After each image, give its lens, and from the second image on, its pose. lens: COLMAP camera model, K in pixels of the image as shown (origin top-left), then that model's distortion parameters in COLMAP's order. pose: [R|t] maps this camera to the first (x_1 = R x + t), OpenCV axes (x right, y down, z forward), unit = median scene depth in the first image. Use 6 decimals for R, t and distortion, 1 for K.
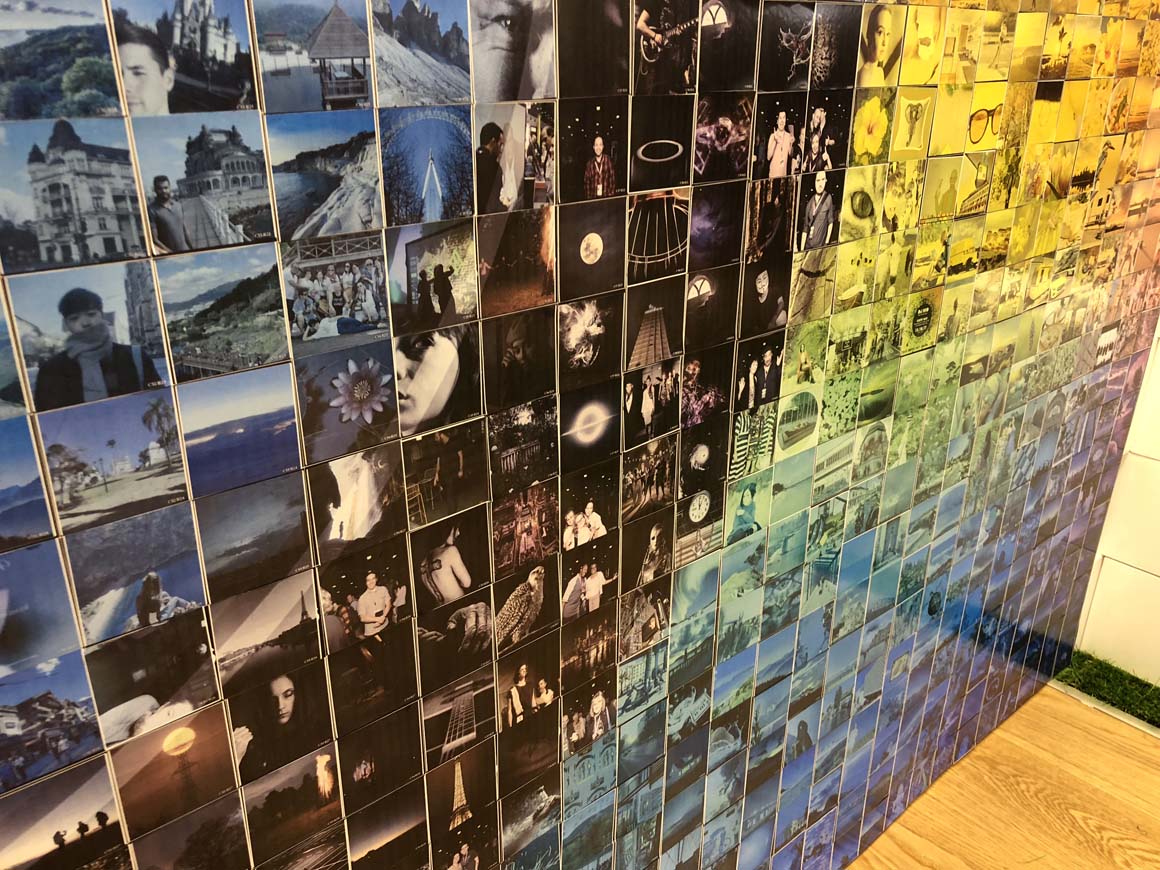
lens RADIAL K [[942.8, 0, 578.0], [0, 942.8, 435.6], [0, 0, 1]] dist [0.030251, -0.038693]
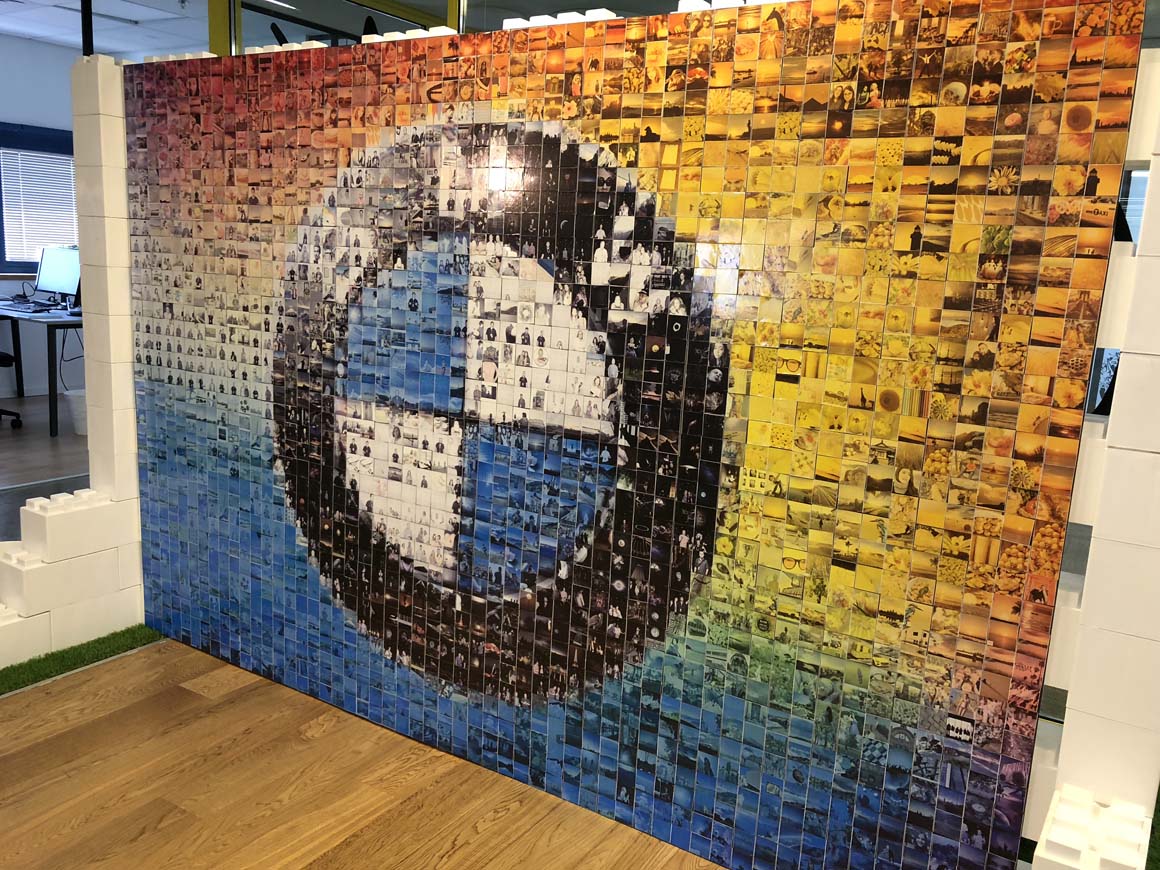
lens RADIAL K [[942.8, 0, 579.1], [0, 942.8, 434.6], [0, 0, 1]] dist [0.030251, -0.038693]
pose [[0.272725, 0.192360, -0.942666, 3.336359], [-0.409681, 0.909756, 0.067119, -0.732849], [0.870507, 0.367888, 0.326919, -0.634968]]
